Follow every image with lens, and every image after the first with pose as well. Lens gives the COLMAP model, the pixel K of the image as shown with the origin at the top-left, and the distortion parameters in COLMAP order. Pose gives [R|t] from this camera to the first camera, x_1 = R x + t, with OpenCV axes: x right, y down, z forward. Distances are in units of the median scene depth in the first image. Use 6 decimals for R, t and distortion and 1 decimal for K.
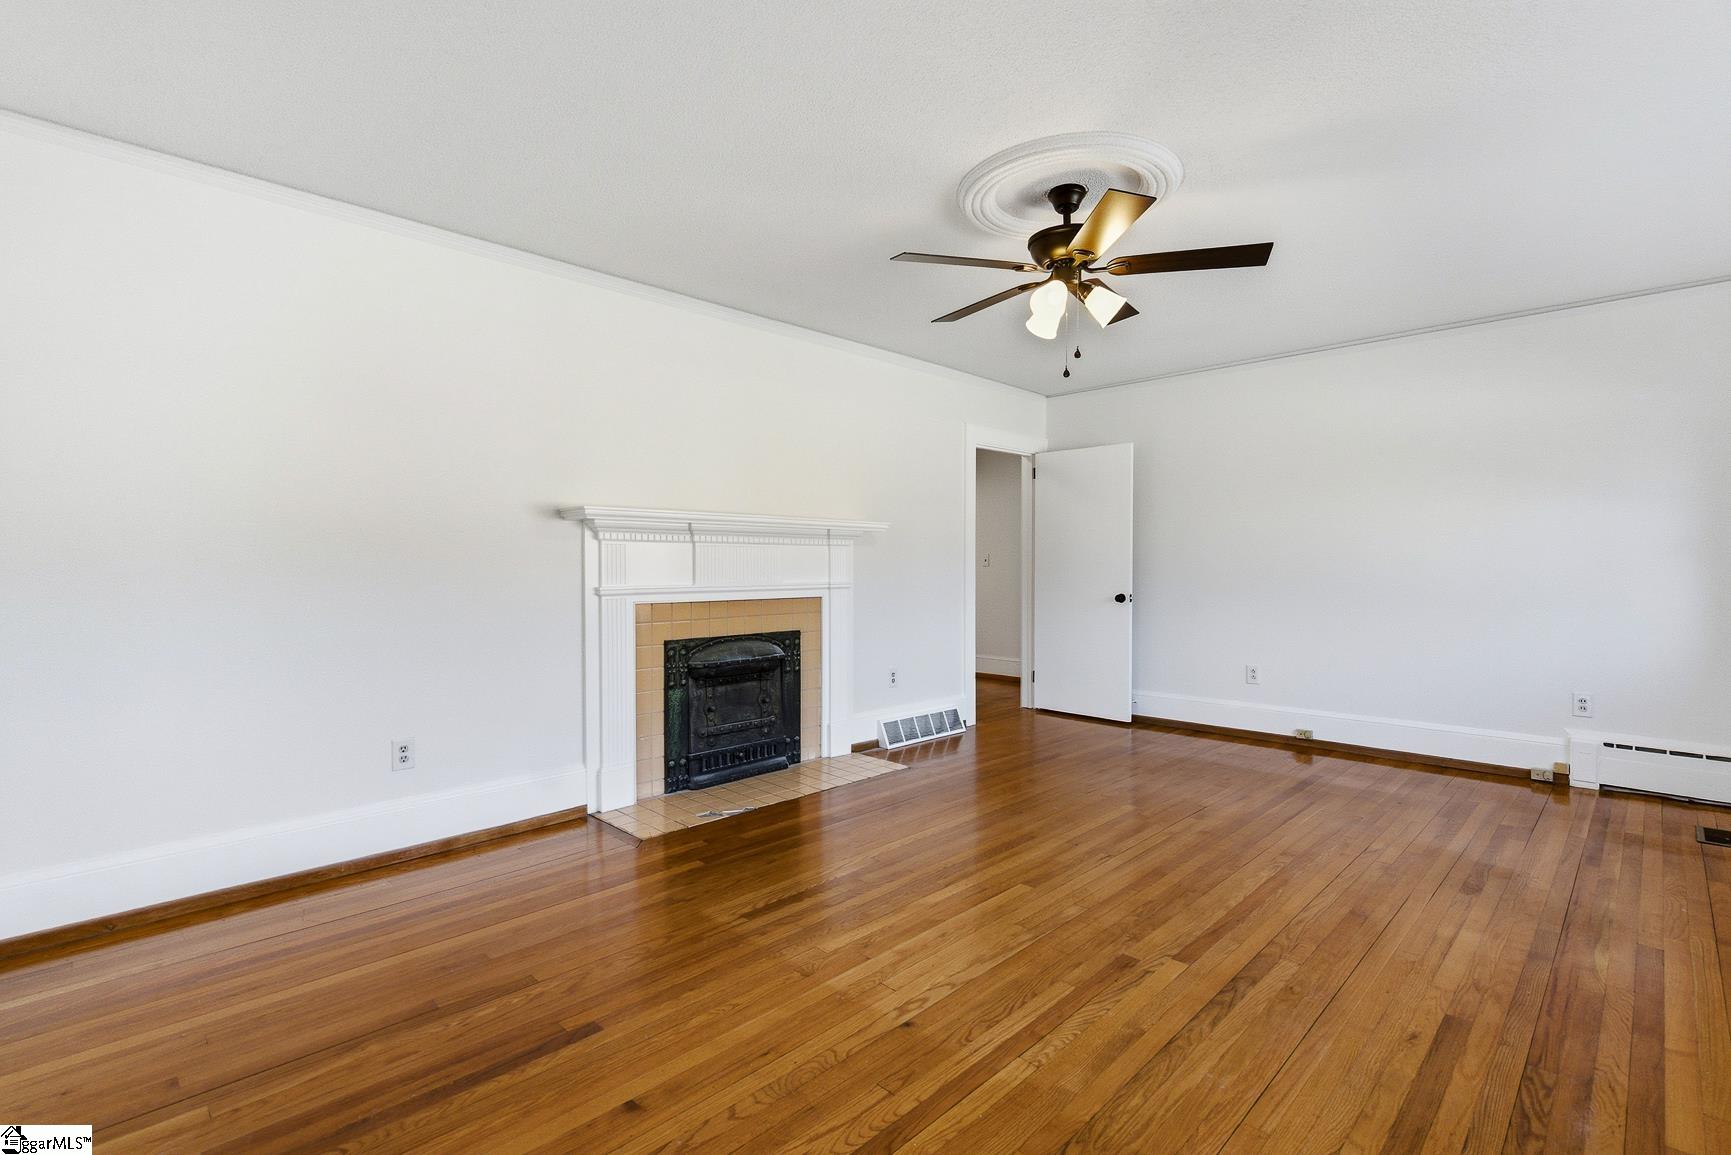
lens RADIAL K [[790.0, 0, 859.6], [0, 790.0, 593.2], [0, 0, 1]] dist [-0.001258, -0.000581]
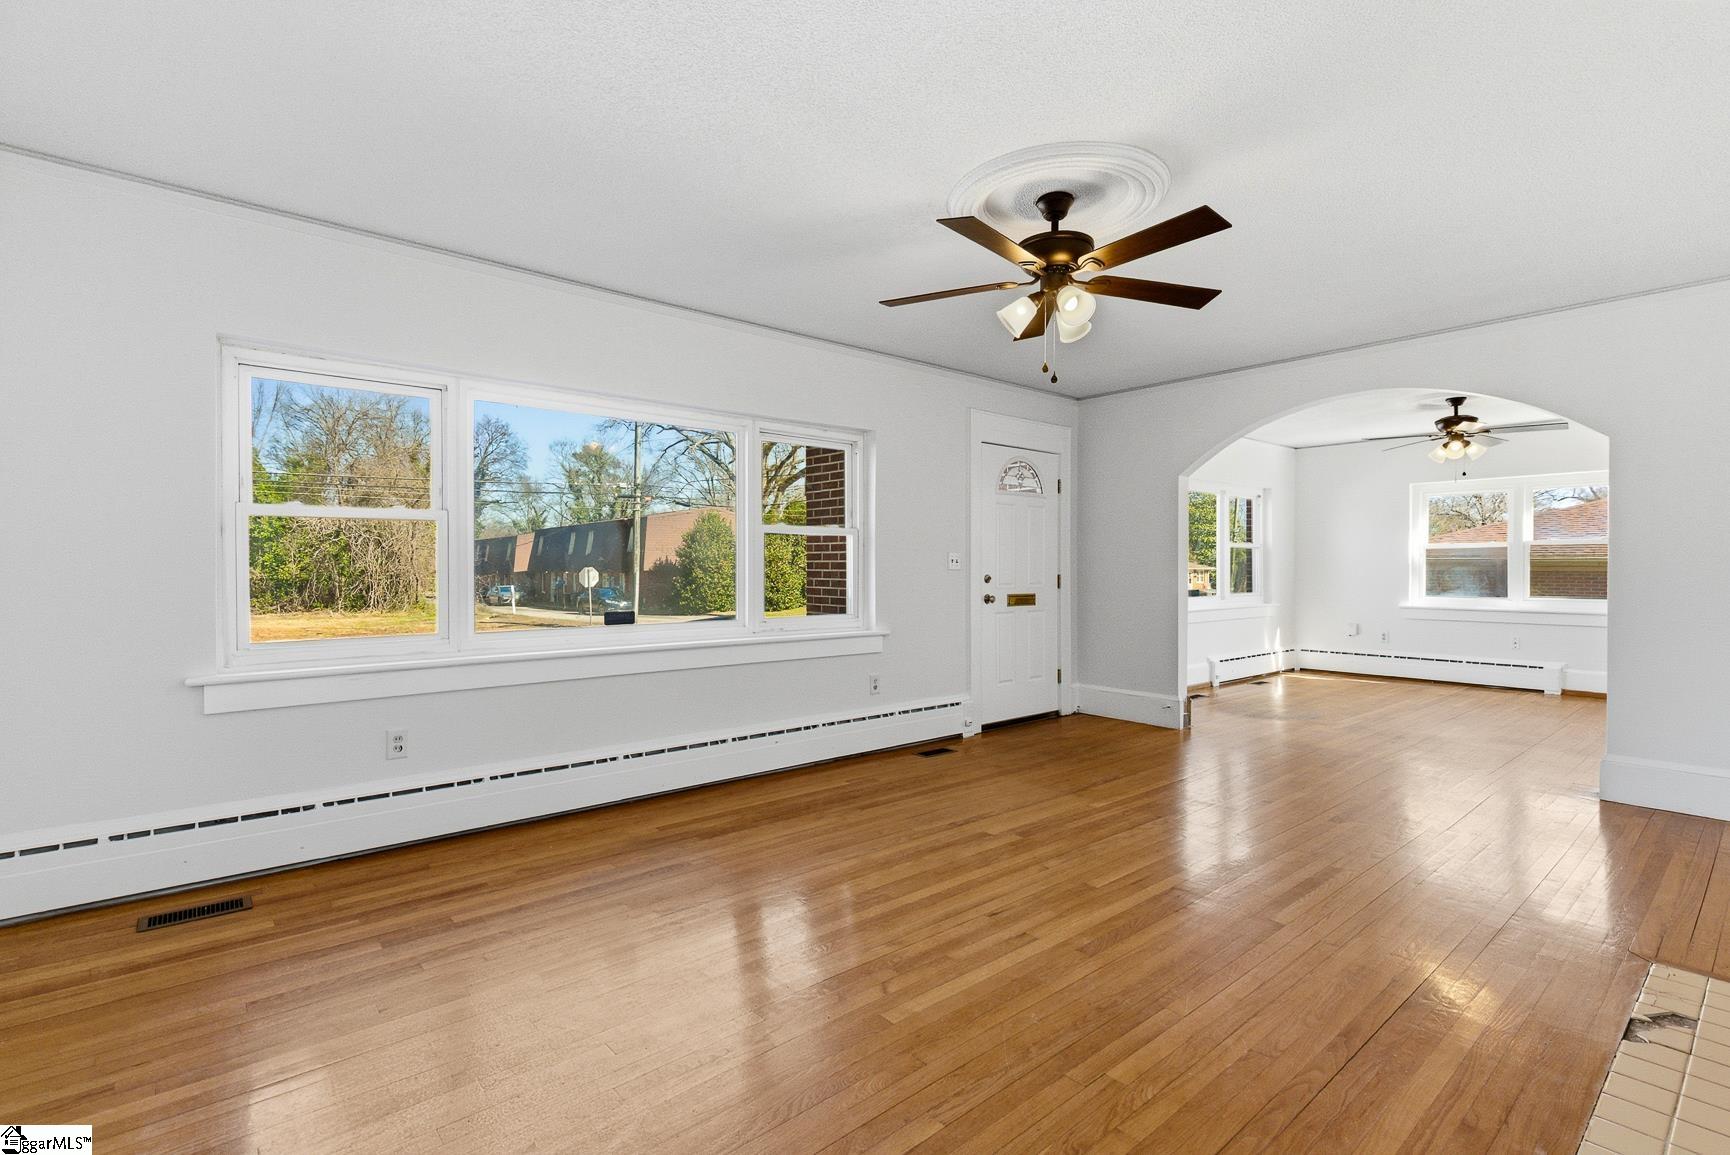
lens RADIAL K [[789.6, 0, 859.1], [0, 789.6, 593.2], [0, 0, 1]] dist [-0.001258, -0.000581]
pose [[-0.995989, -0.005686, 0.089299, 0.392007], [0.000804, 0.997370, 0.072468, -0.073773], [-0.089476, 0.072249, -0.993365, 1.870488]]
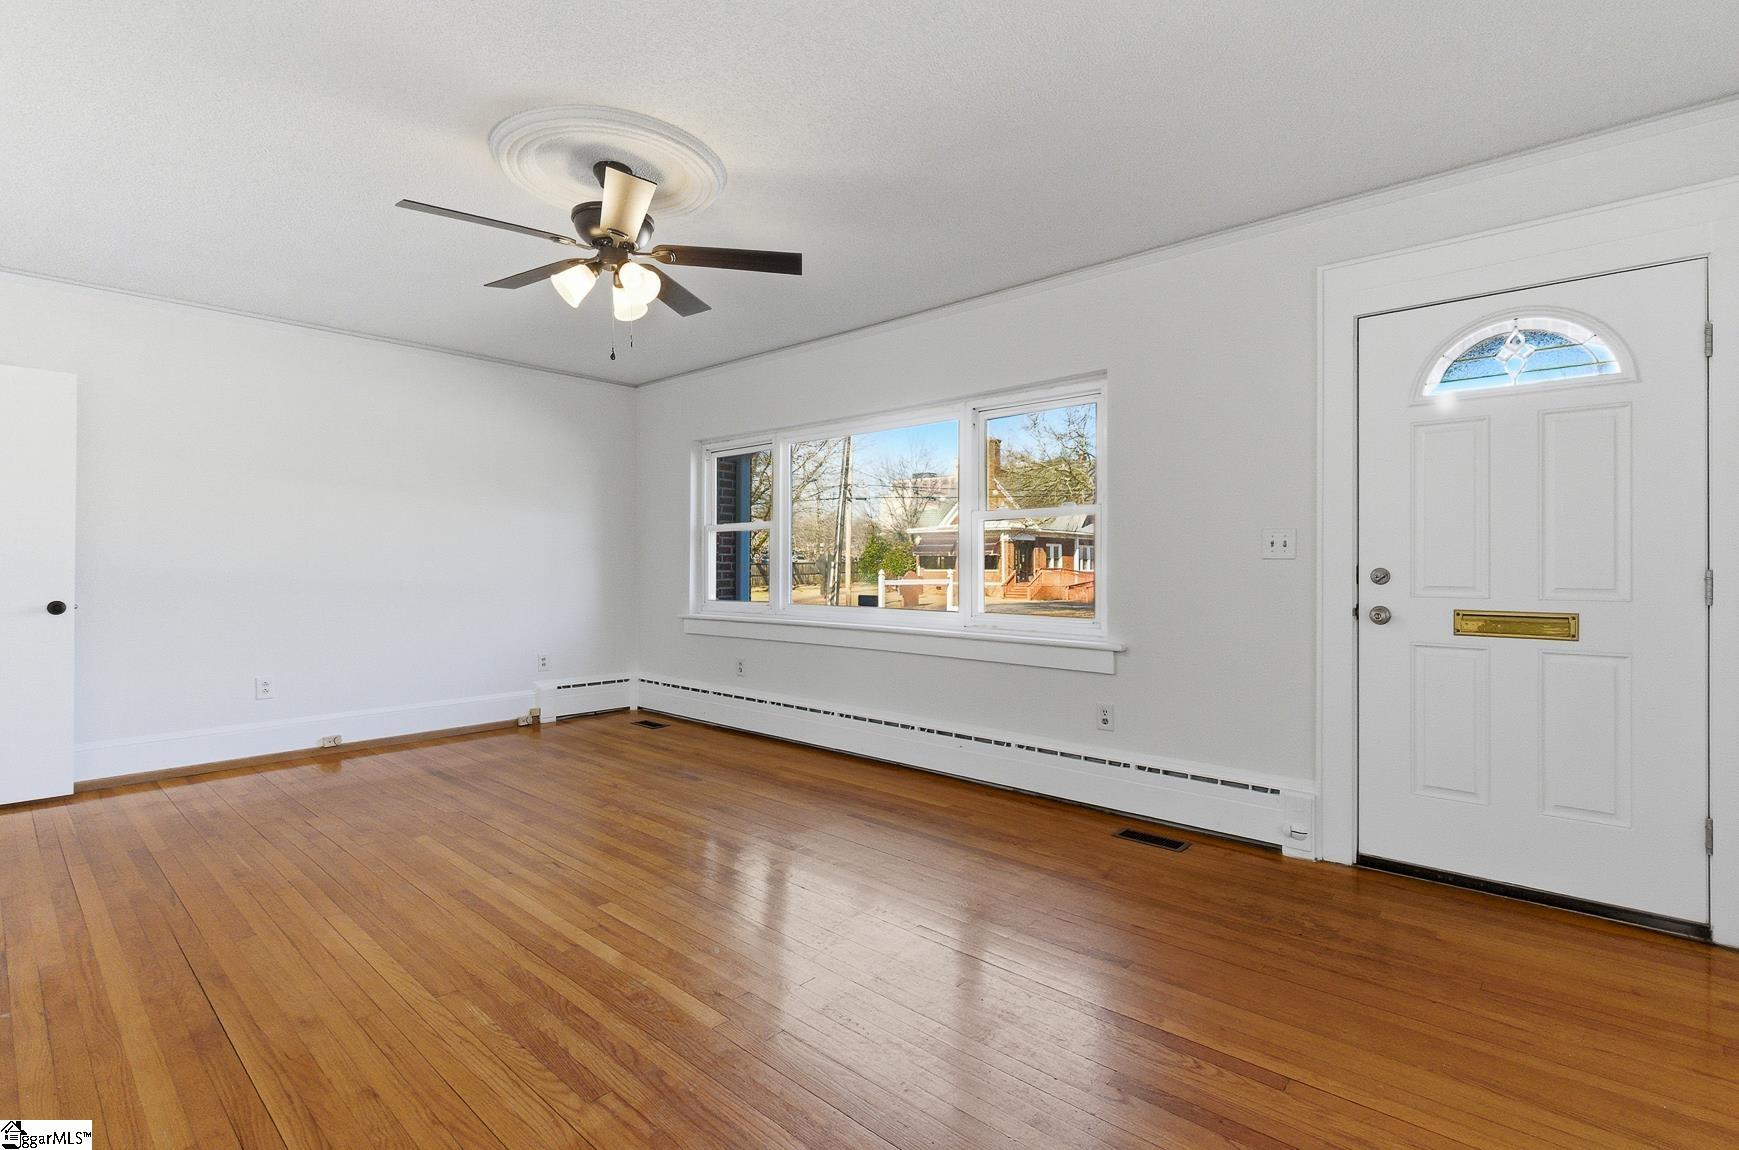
lens RADIAL K [[812.0, 0, 869.5], [0, 812.0, 575.0], [0, 0, 1]] dist [0.001423, -0.001301]
pose [[-0.055847, -0.011375, 0.998375, -0.686486], [0.036004, 0.999262, 0.013399, -0.010229], [-0.997790, 0.036694, -0.055397, 0.681436]]
